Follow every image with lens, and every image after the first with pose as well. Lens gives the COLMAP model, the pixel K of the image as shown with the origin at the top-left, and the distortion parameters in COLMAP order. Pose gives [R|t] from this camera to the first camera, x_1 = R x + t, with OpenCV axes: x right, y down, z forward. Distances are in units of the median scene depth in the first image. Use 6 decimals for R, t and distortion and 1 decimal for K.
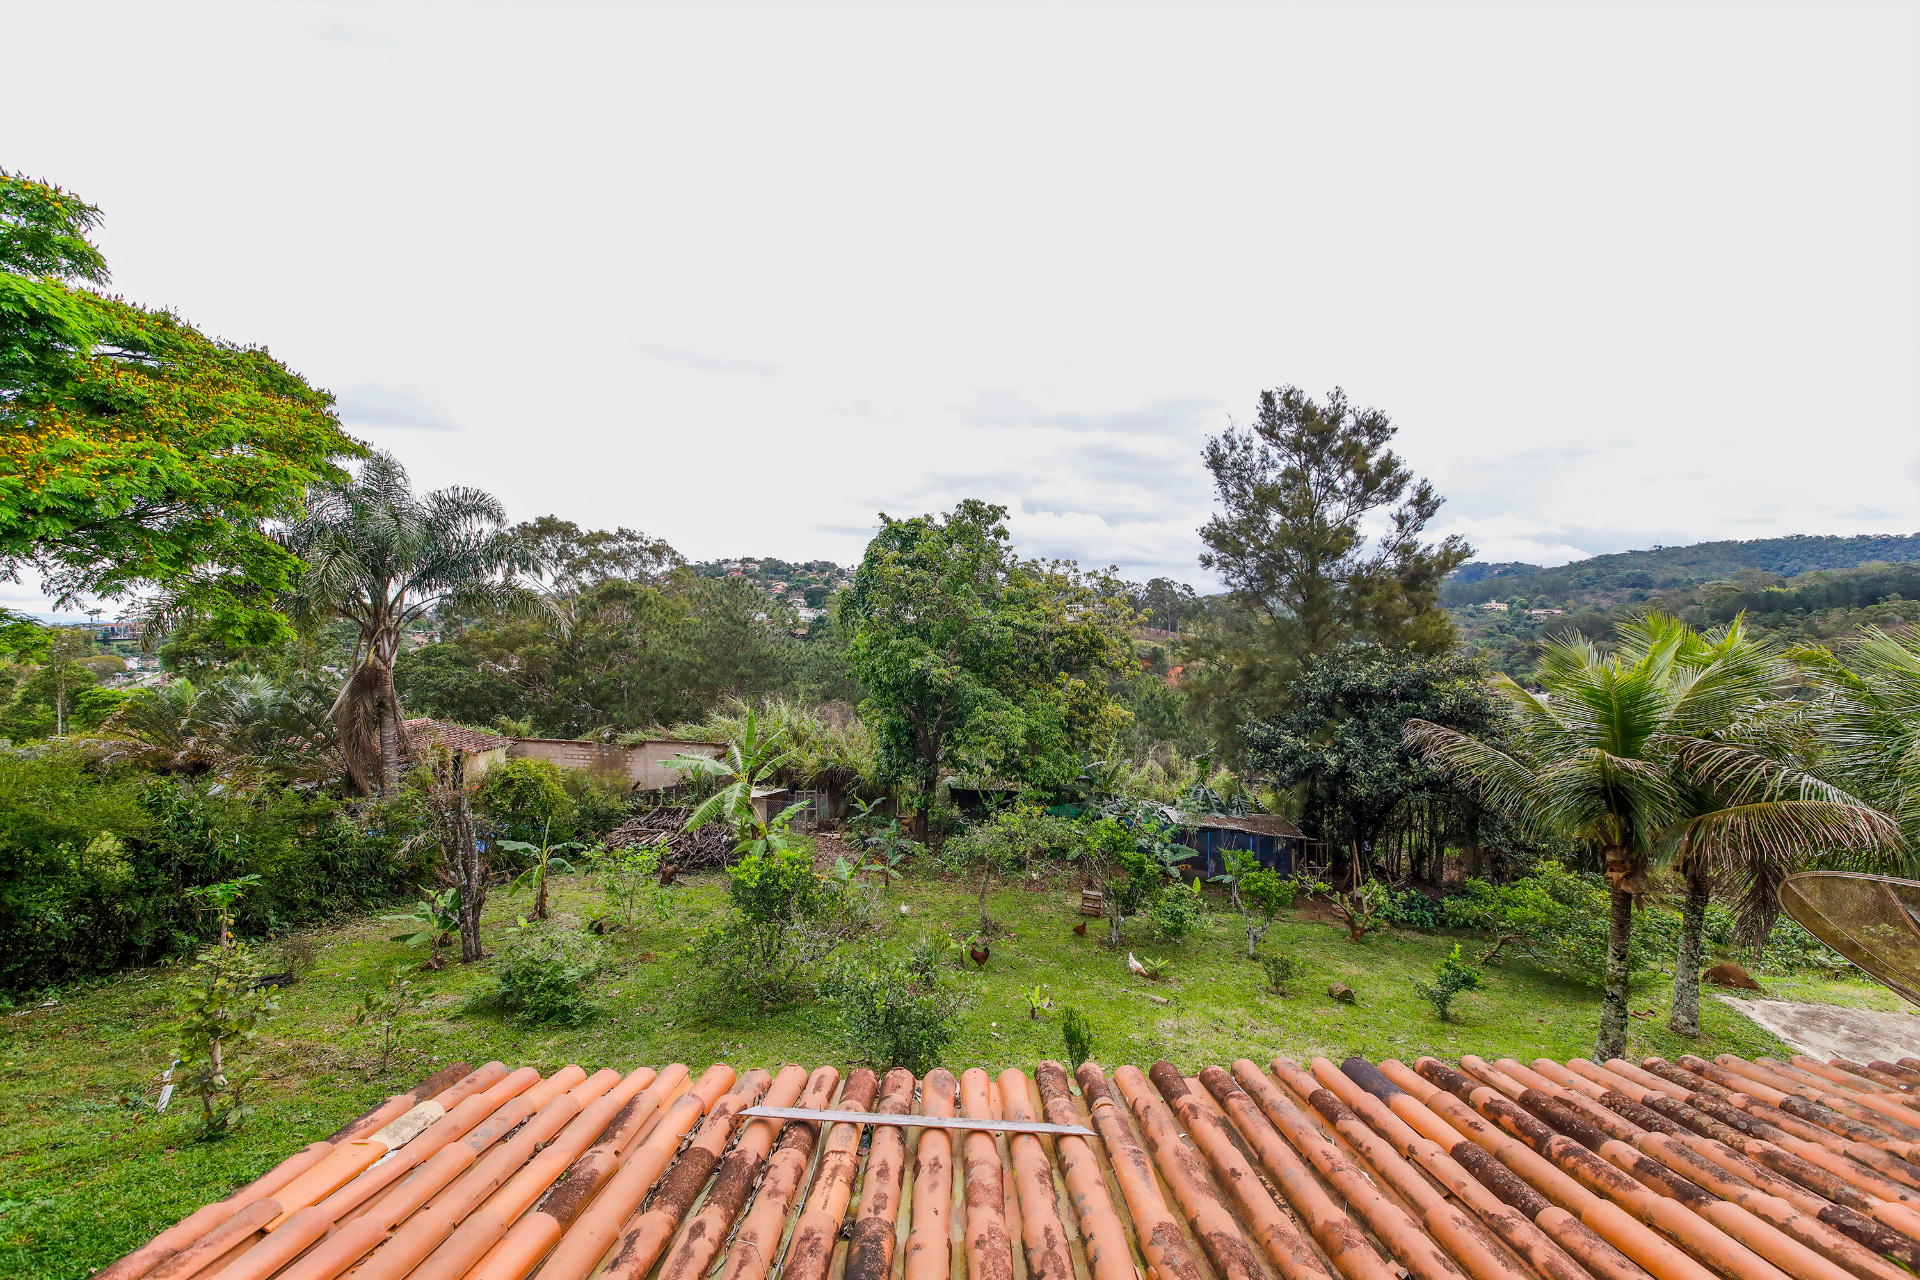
lens RADIAL K [[673.8, 0, 963.7], [0, 673.8, 639.8], [0, 0, 1]] dist [0.045639, -0.017962]
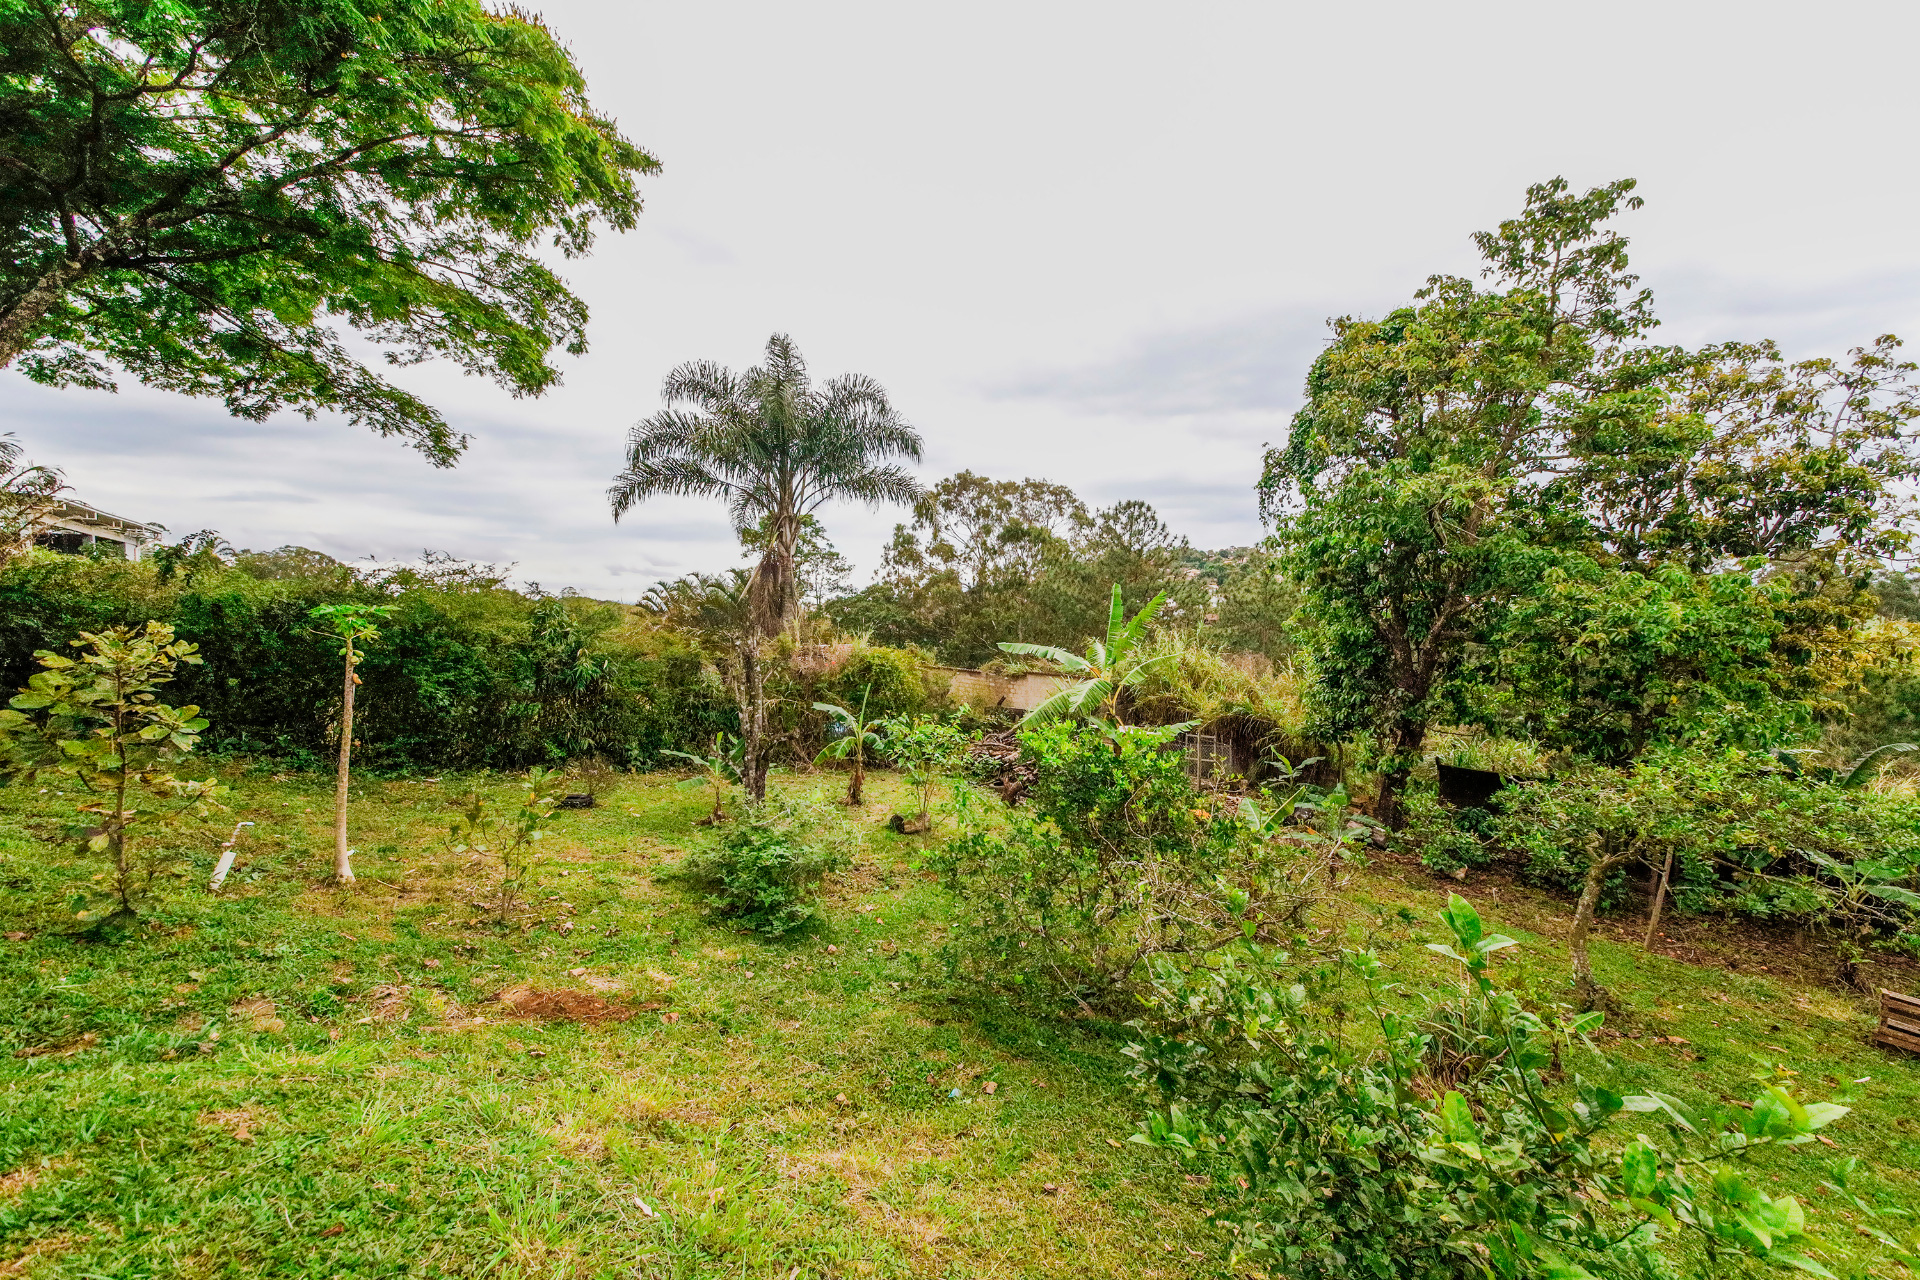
lens RADIAL K [[673.8, 0, 963.7], [0, 673.8, 639.8], [0, 0, 1]] dist [0.045639, -0.017962]
pose [[0.831076, 0.032614, -0.555202, -0.040057], [-0.027701, 0.999467, 0.017245, 0.112633], [0.555469, 0.001047, 0.831537, 0.235847]]
